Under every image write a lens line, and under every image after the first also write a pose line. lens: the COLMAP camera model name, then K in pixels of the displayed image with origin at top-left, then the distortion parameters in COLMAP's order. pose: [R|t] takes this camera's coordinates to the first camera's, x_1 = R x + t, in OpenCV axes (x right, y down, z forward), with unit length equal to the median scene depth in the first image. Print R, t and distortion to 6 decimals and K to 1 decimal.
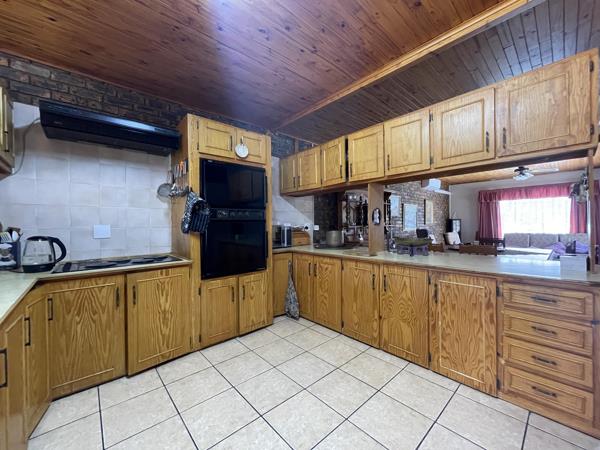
lens RADIAL K [[241.7, 0, 302.2], [0, 241.7, 225.2], [0, 0, 1]] dist [-0.003063, -0.000123]
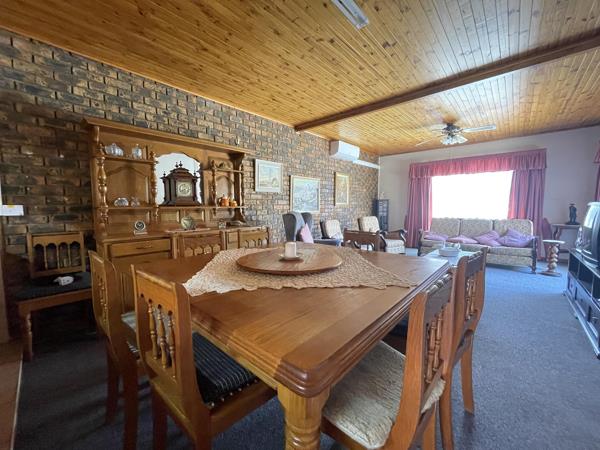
lens RADIAL K [[241.7, 0, 299.3], [0, 241.7, 224.6], [0, 0, 1]] dist [-0.003063, -0.000123]
pose [[0.994635, 0.001146, 0.103439, 0.338716], [-0.009124, 0.997014, 0.076681, -0.001202], [-0.103043, -0.077214, 0.991675, 0.275691]]
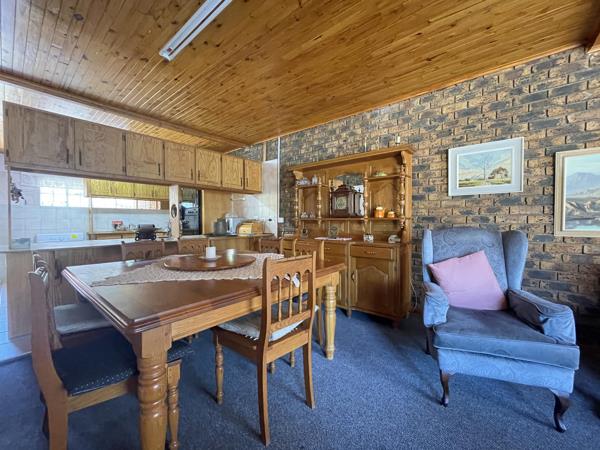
lens RADIAL K [[241.7, 0, 301.6], [0, 241.7, 224.9], [0, 0, 1]] dist [-0.003063, -0.000123]
pose [[0.151188, 0.031007, -0.988019, 0.631137], [-0.001299, 0.999513, 0.031169, -0.000031], [0.988504, -0.003429, 0.151155, 0.552848]]
